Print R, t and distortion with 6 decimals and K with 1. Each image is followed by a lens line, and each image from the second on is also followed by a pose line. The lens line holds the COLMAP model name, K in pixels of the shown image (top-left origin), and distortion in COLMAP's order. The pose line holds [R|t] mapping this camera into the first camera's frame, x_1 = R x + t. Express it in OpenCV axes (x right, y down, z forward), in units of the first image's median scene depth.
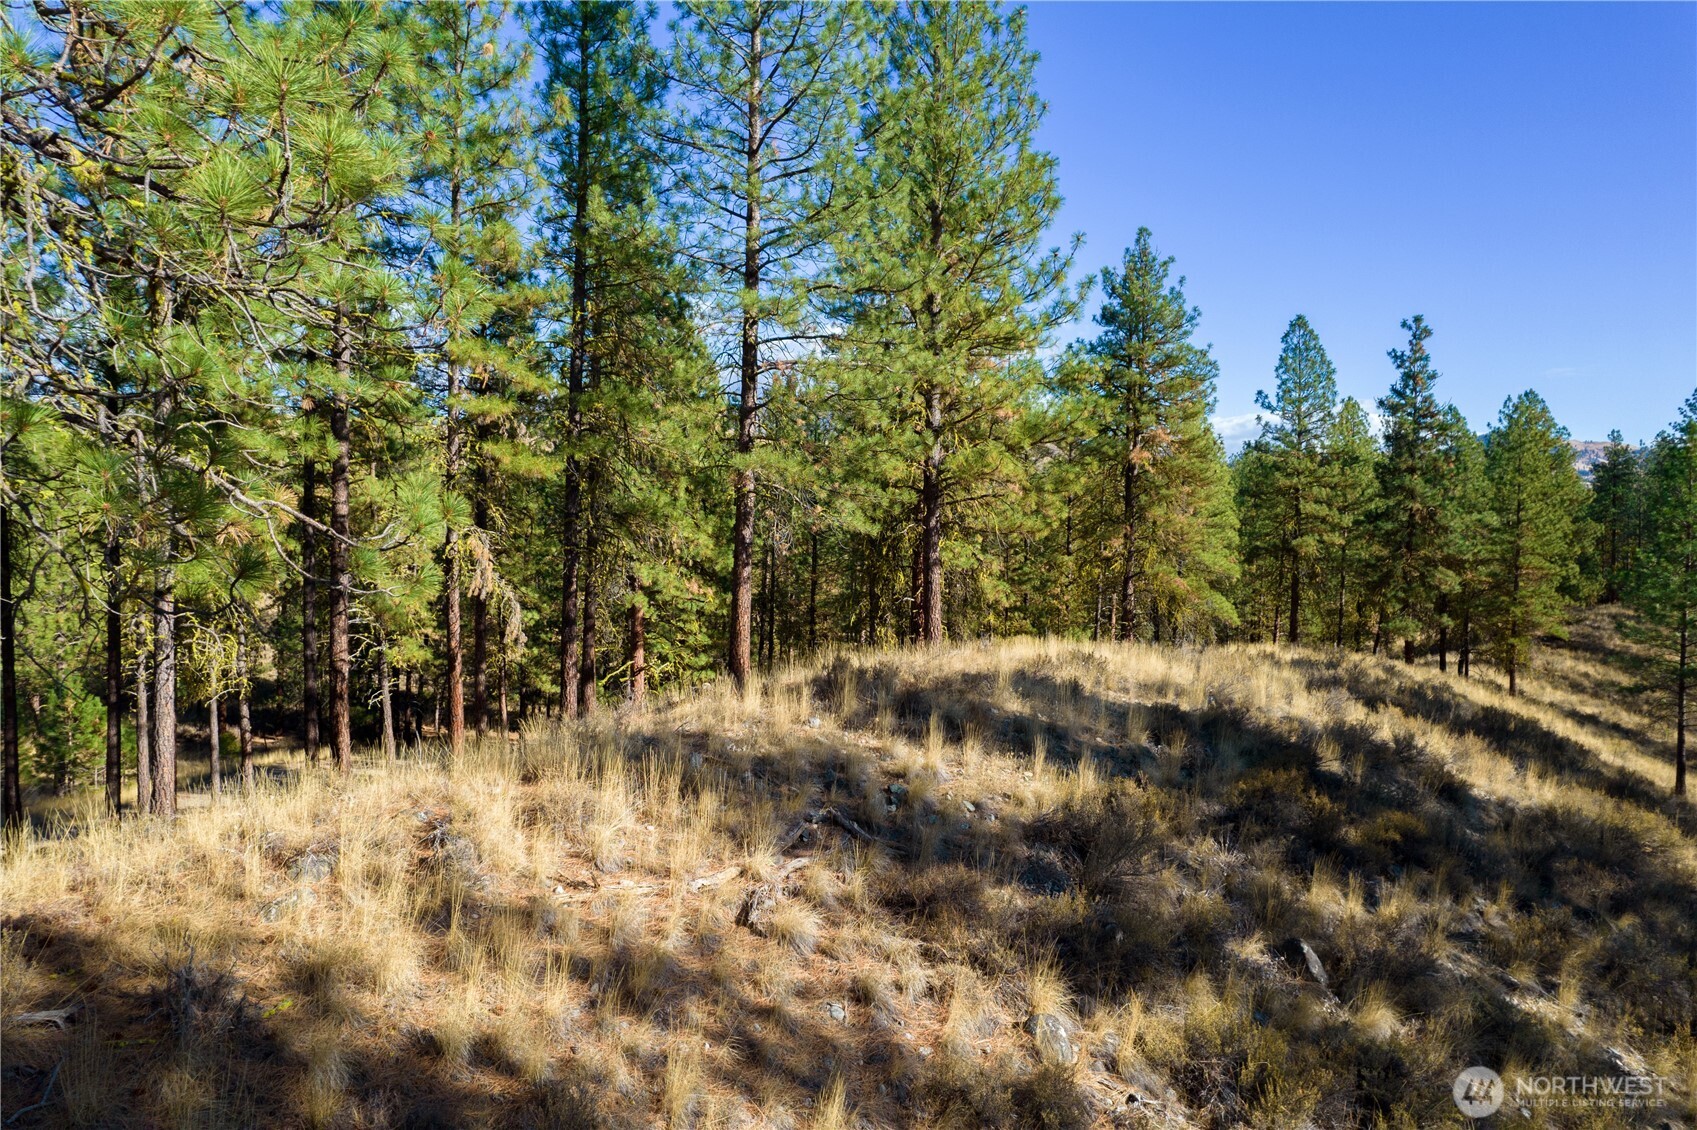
lens RADIAL K [[1082.7, 0, 849.6], [0, 1082.7, 524.2], [0, 0, 1]] dist [-0.065693, 0.041022]
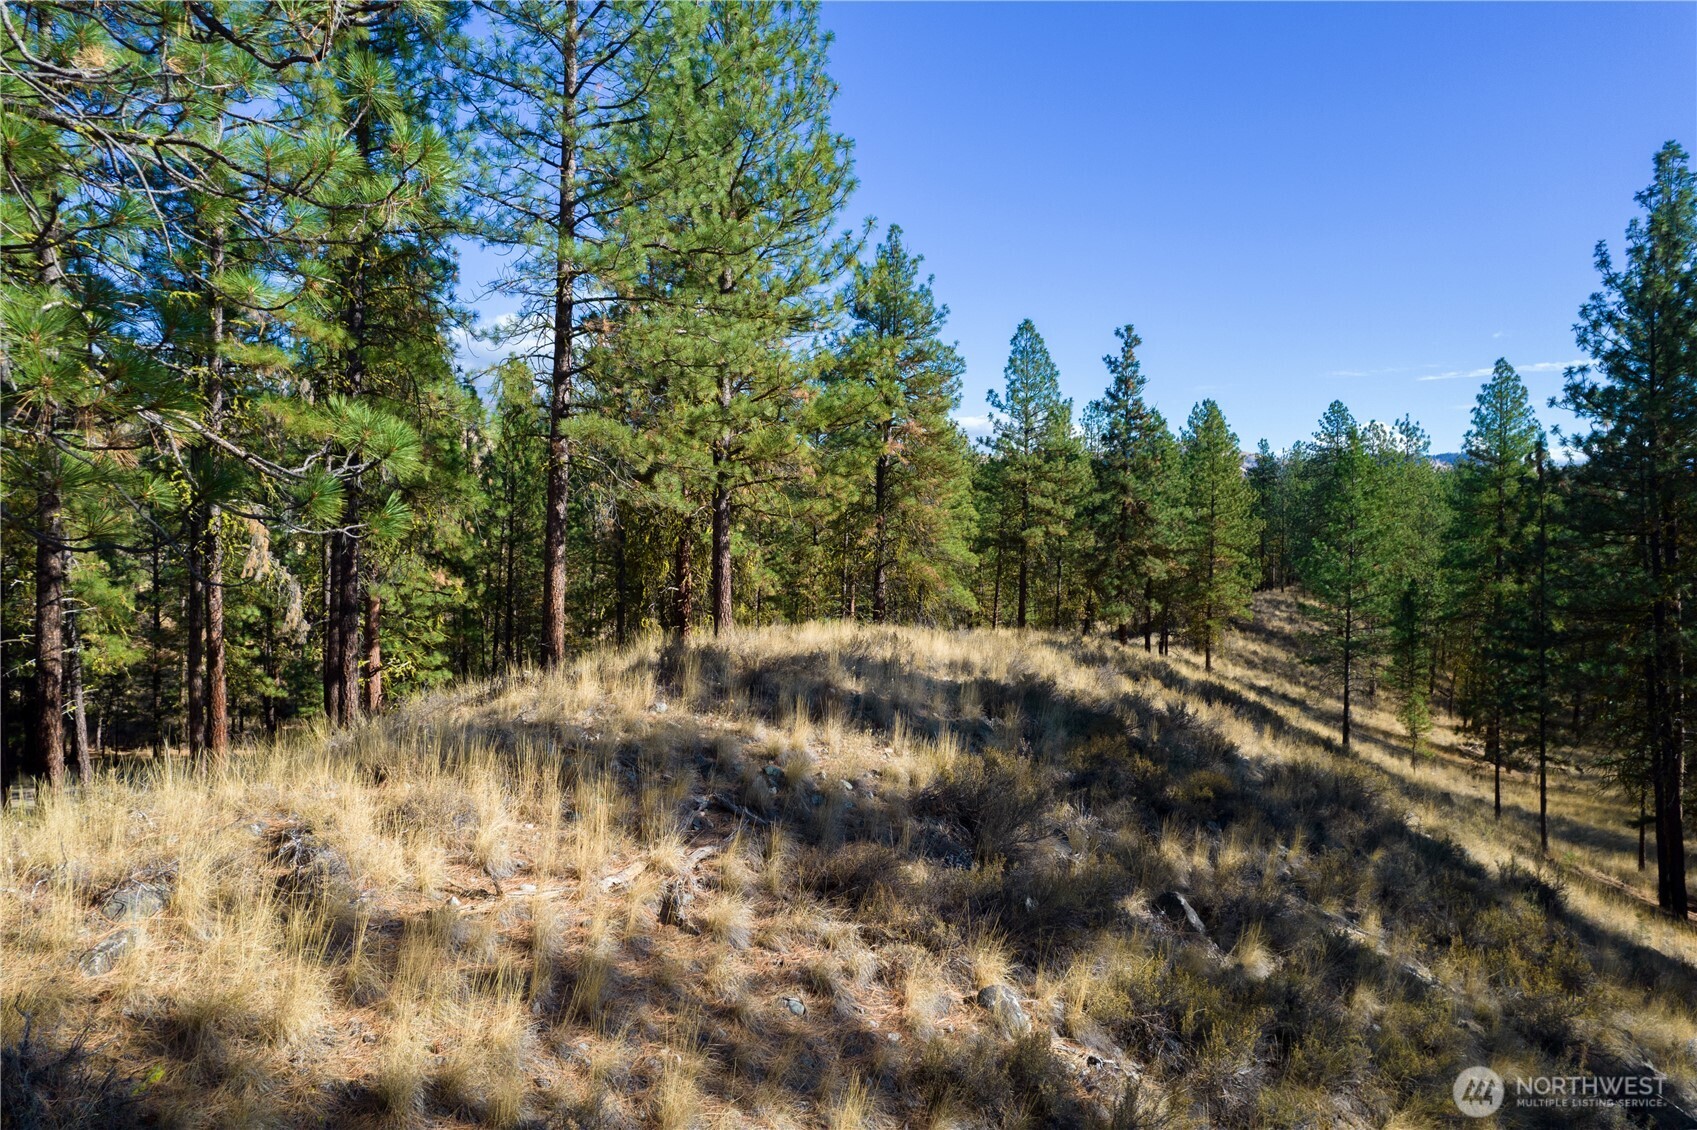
lens RADIAL K [[1082.7, 0, 849.6], [0, 1082.7, 524.2], [0, 0, 1]] dist [-0.065693, 0.041022]
pose [[0.965248, 0.002160, 0.261325, -0.096336], [-0.002838, 0.999994, 0.002215, 0.018910], [-0.261319, -0.002880, 0.965248, 0.048667]]
